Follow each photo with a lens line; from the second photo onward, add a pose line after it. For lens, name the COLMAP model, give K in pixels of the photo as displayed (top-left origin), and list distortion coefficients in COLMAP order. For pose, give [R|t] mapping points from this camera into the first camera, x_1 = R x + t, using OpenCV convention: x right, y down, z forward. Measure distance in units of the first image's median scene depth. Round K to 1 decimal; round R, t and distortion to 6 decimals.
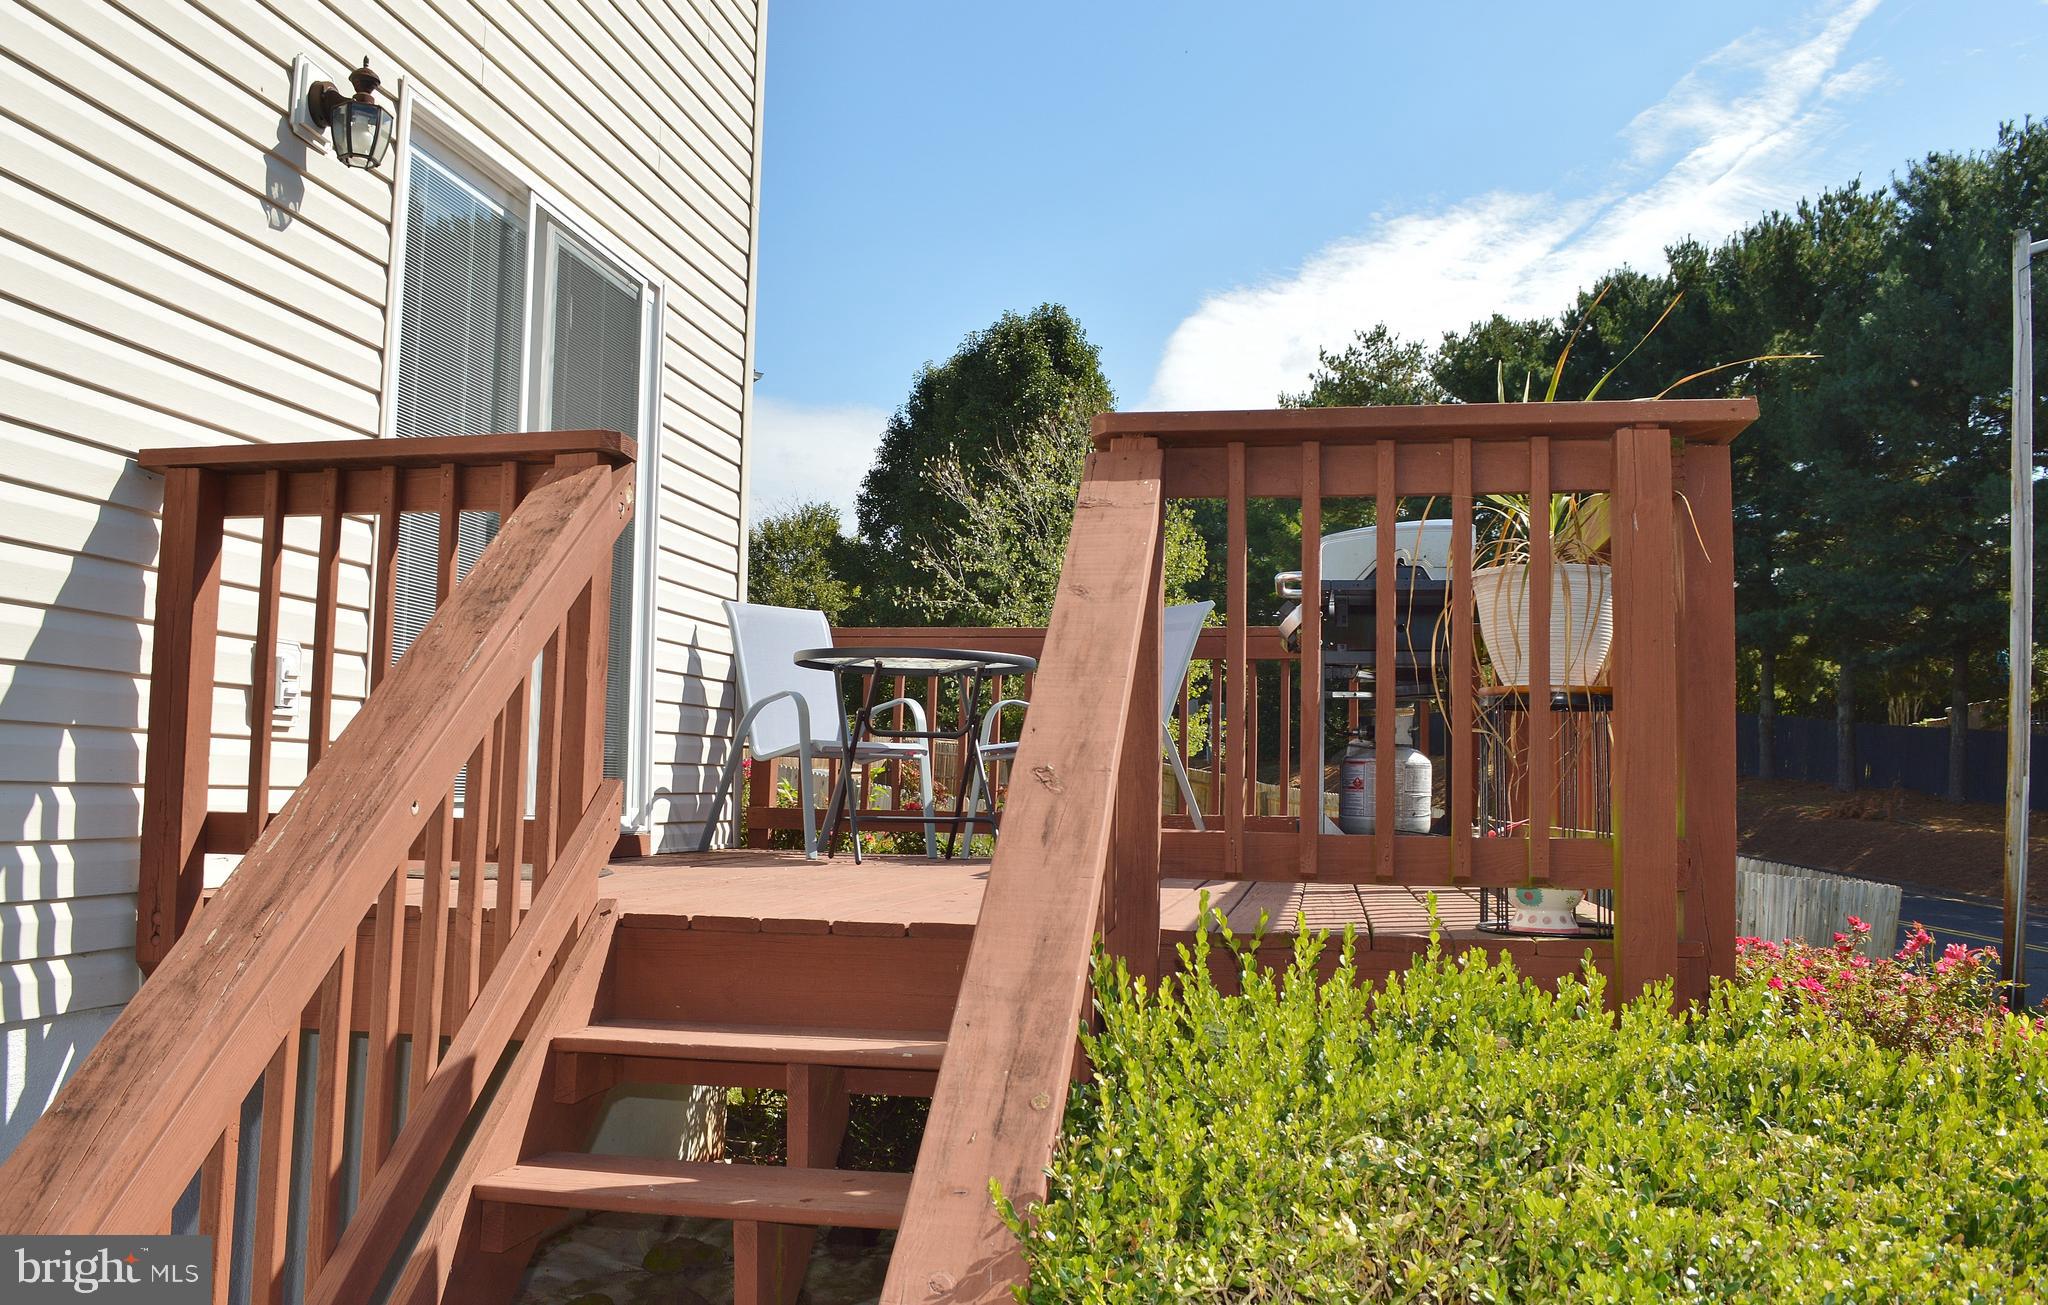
lens RADIAL K [[1666.8, 0, 1021.9], [0, 1666.8, 650.0], [0, 0, 1]] dist [-0.089252, 0.022479]
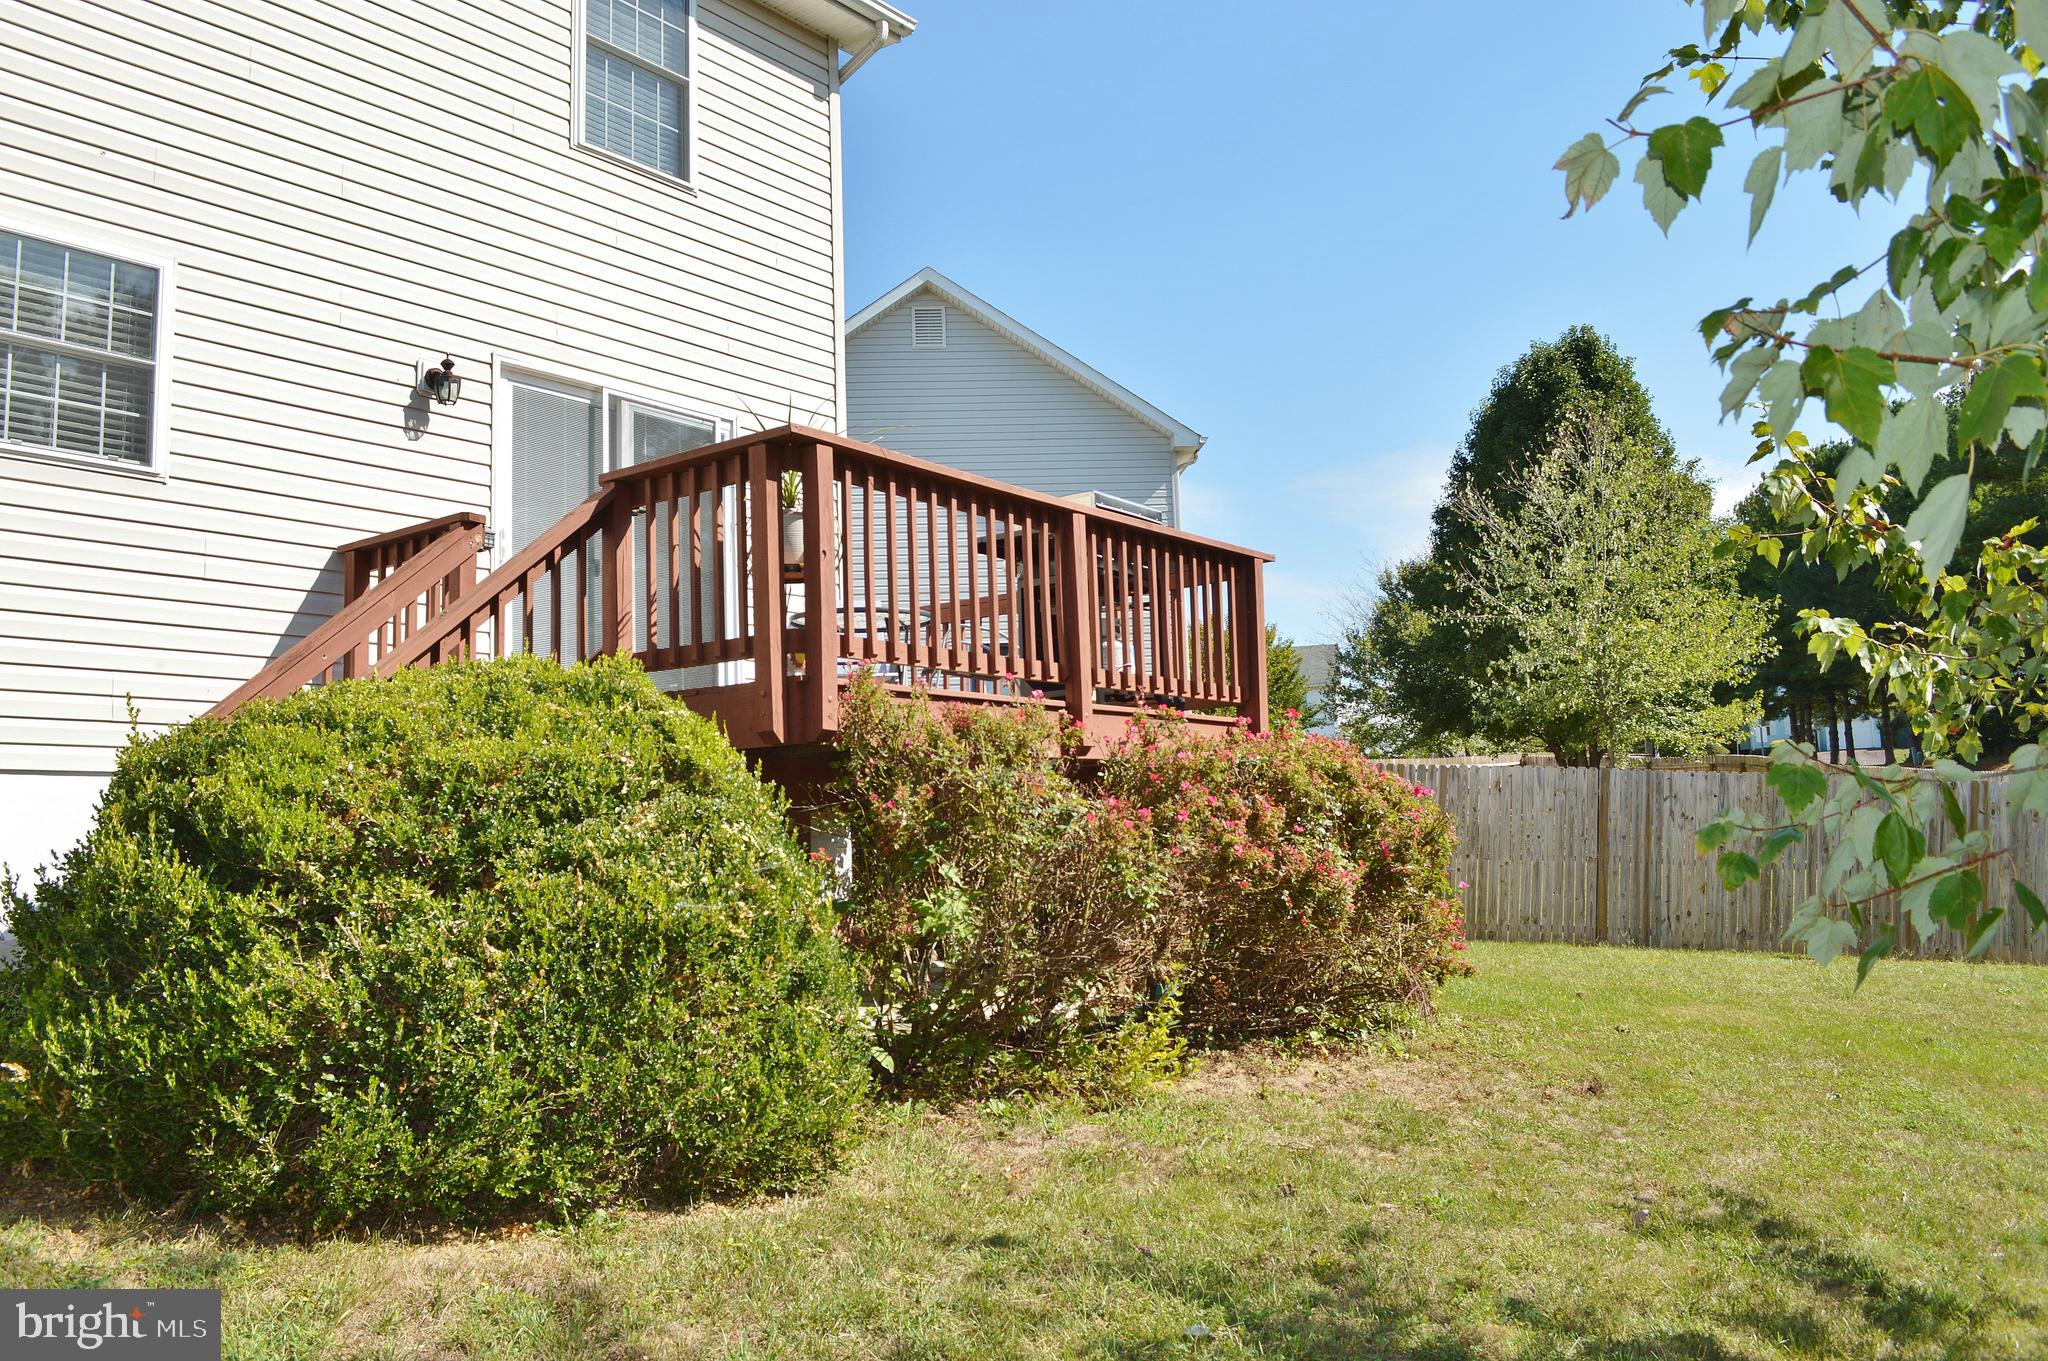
lens RADIAL K [[1634.8, 0, 1026.7], [0, 1634.8, 677.7], [0, 0, 1]] dist [-0.087573, 0.017487]
pose [[0.889049, -0.096263, -0.447576, 0.921373], [0.086510, 0.995355, -0.042237, 0.168914], [0.449563, -0.001169, 0.893248, -0.432034]]
